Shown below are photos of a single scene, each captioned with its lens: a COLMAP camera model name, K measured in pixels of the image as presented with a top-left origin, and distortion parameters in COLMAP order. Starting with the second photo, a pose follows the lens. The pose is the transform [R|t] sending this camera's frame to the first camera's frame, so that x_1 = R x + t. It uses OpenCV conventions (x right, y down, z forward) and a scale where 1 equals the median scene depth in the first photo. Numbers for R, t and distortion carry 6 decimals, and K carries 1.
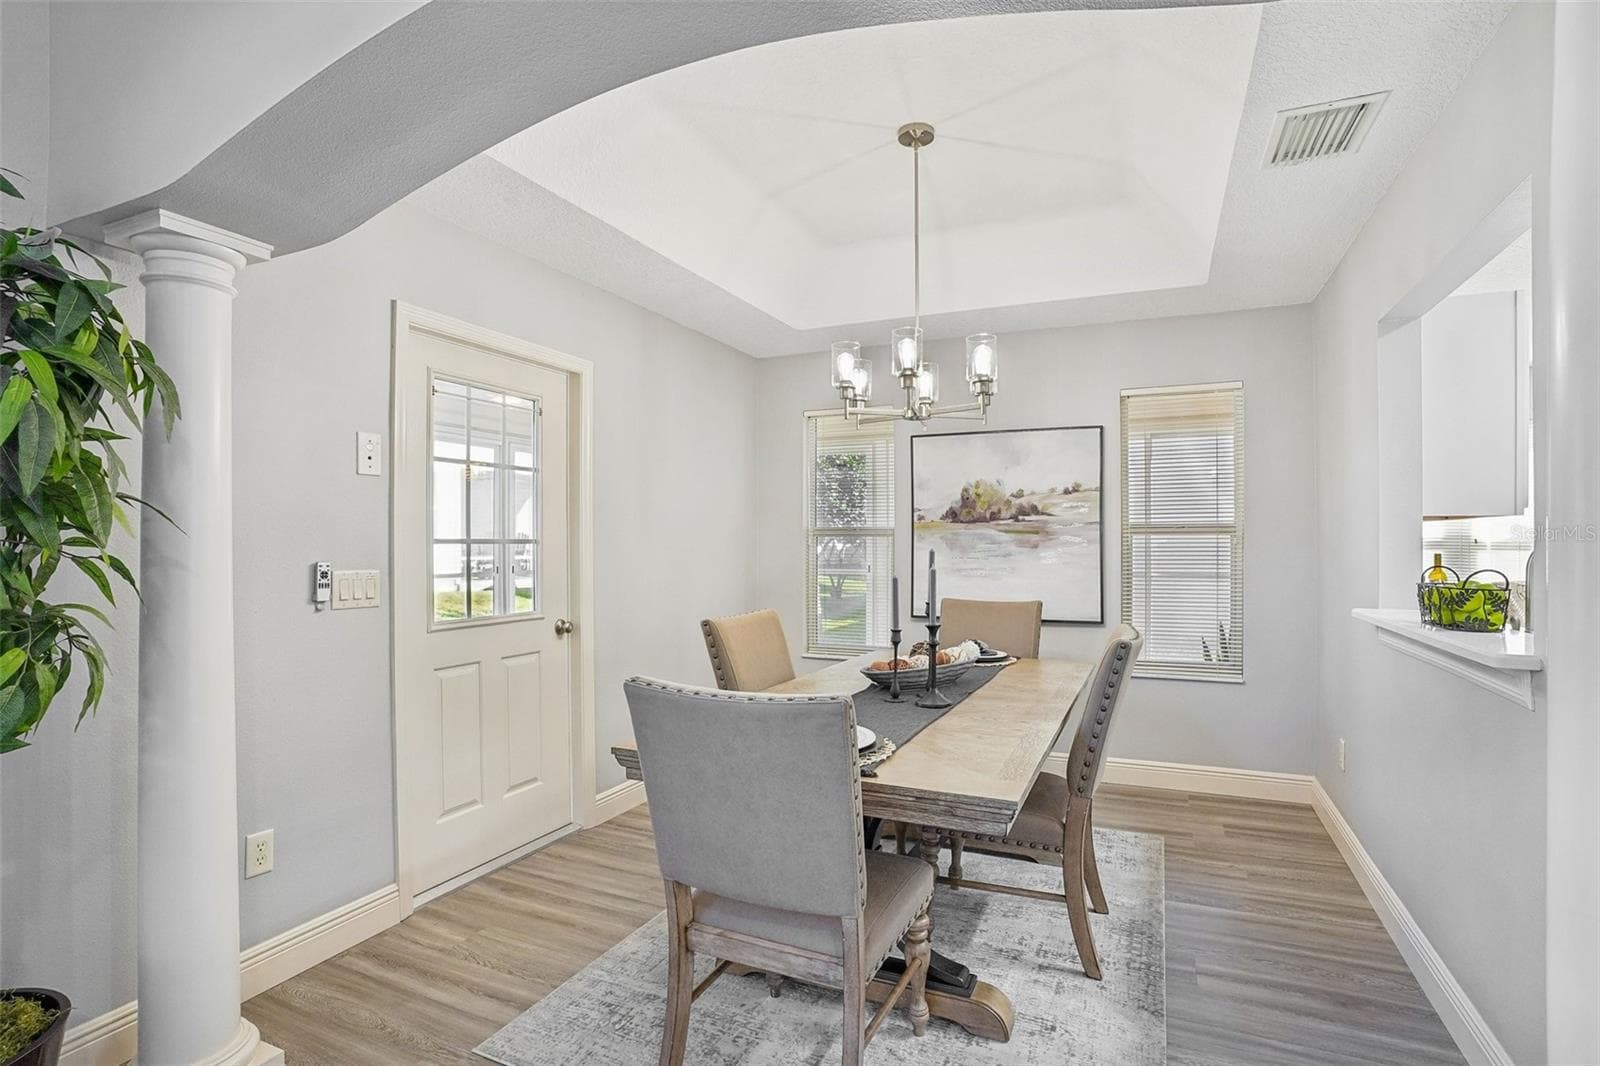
lens RADIAL K [[789.9, 0, 787.9], [0, 789.9, 531.2], [0, 0, 1]] dist [-0.003002, -0.000328]
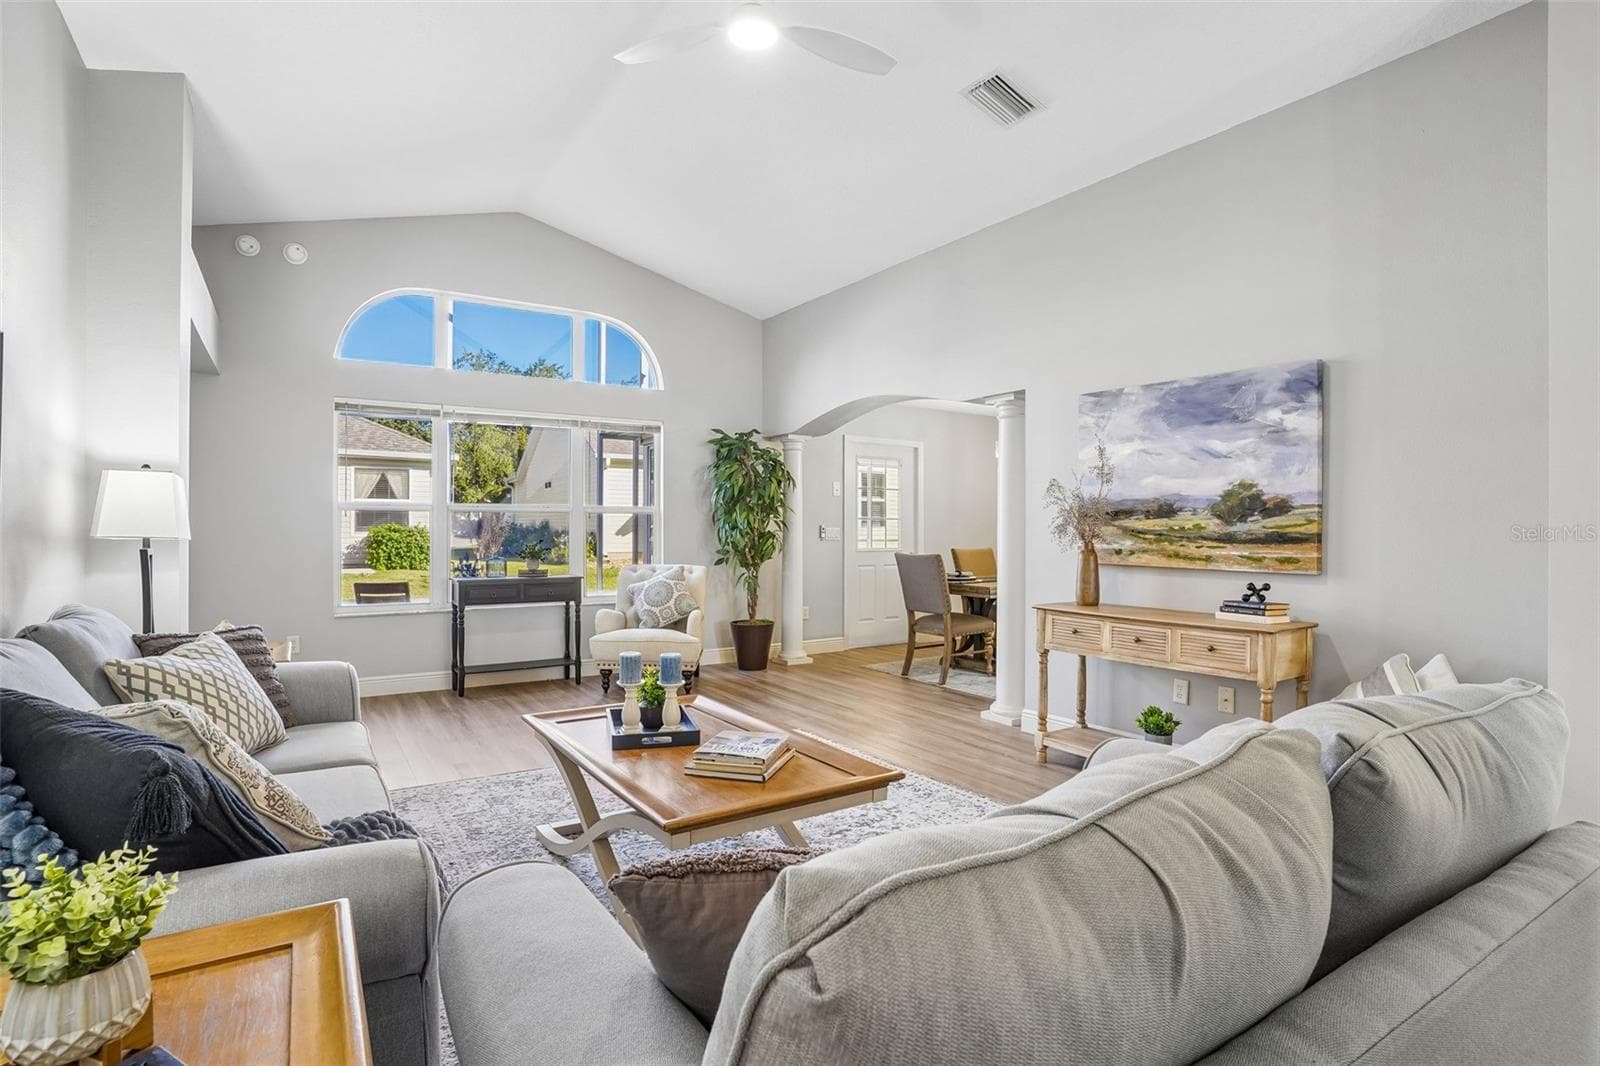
lens RADIAL K [[789.9, 0, 787.9], [0, 789.9, 531.2], [0, 0, 1]] dist [-0.003002, -0.000328]
pose [[0.840968, -0.000019, -0.541085, 1.316503], [0.001513, 0.999996, 0.002317, 0.074667], [0.541083, -0.002767, 0.840965, -2.276626]]
